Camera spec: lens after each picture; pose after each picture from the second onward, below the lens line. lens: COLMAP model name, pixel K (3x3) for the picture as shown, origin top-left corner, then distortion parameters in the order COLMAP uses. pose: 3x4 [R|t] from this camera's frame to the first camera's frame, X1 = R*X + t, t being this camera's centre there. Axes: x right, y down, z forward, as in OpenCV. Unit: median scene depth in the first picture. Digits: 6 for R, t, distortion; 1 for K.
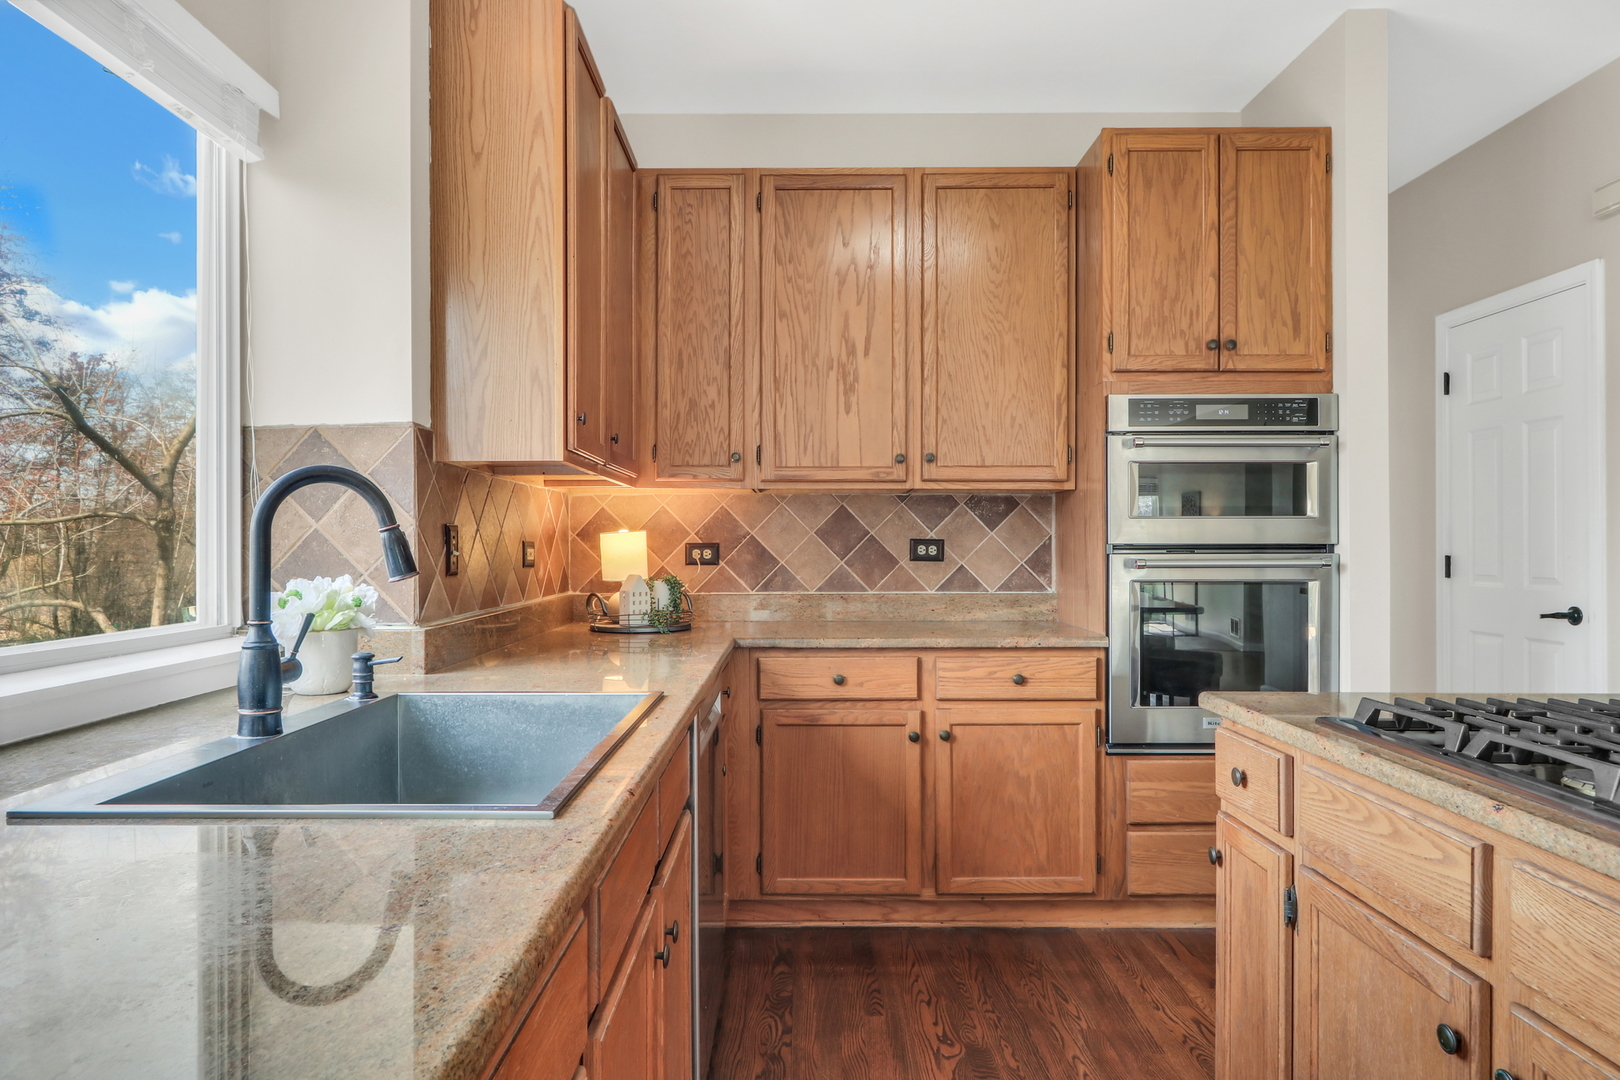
lens RADIAL K [[996.2, 0, 793.0], [0, 996.2, 542.2], [0, 0, 1]] dist [-0.019141, 0.017132]
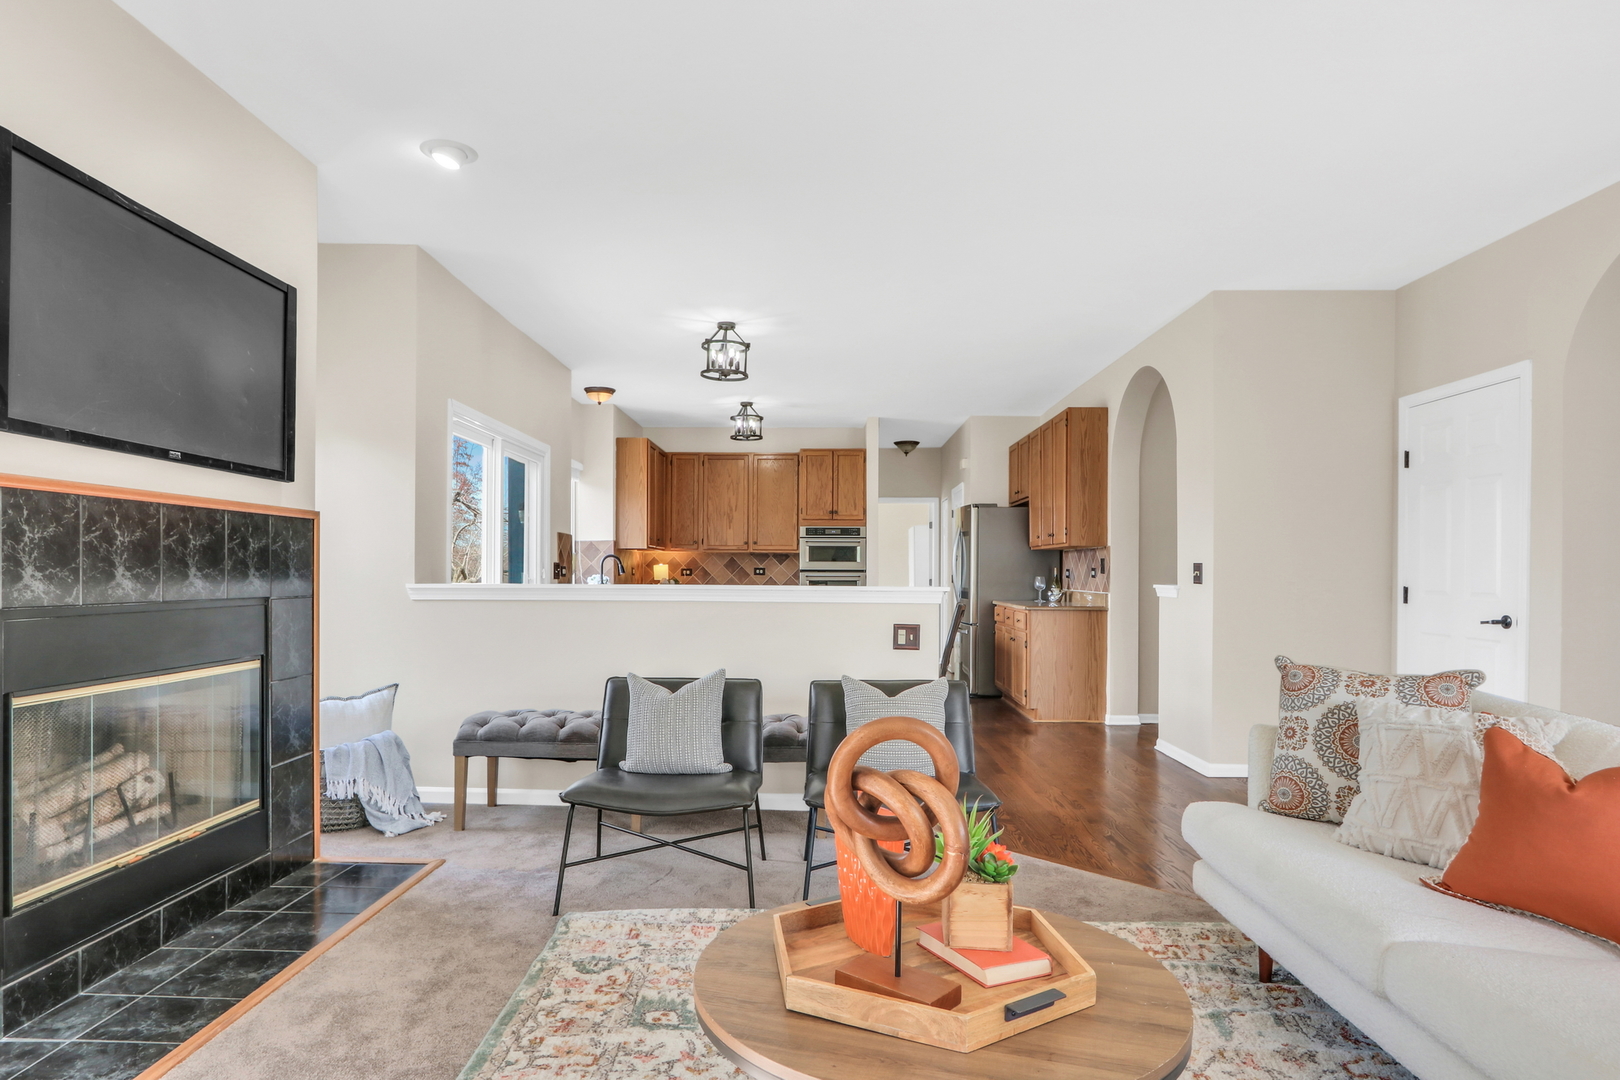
lens RADIAL K [[945.2, 0, 775.0], [0, 945.2, 575.7], [0, 0, 1]] dist [0.002940, 0.000687]
pose [[0.998893, 0.006645, -0.046575, 0.382139], [-0.006462, 0.999971, 0.004085, 0.010523], [0.046601, -0.003779, 0.998906, -2.286181]]
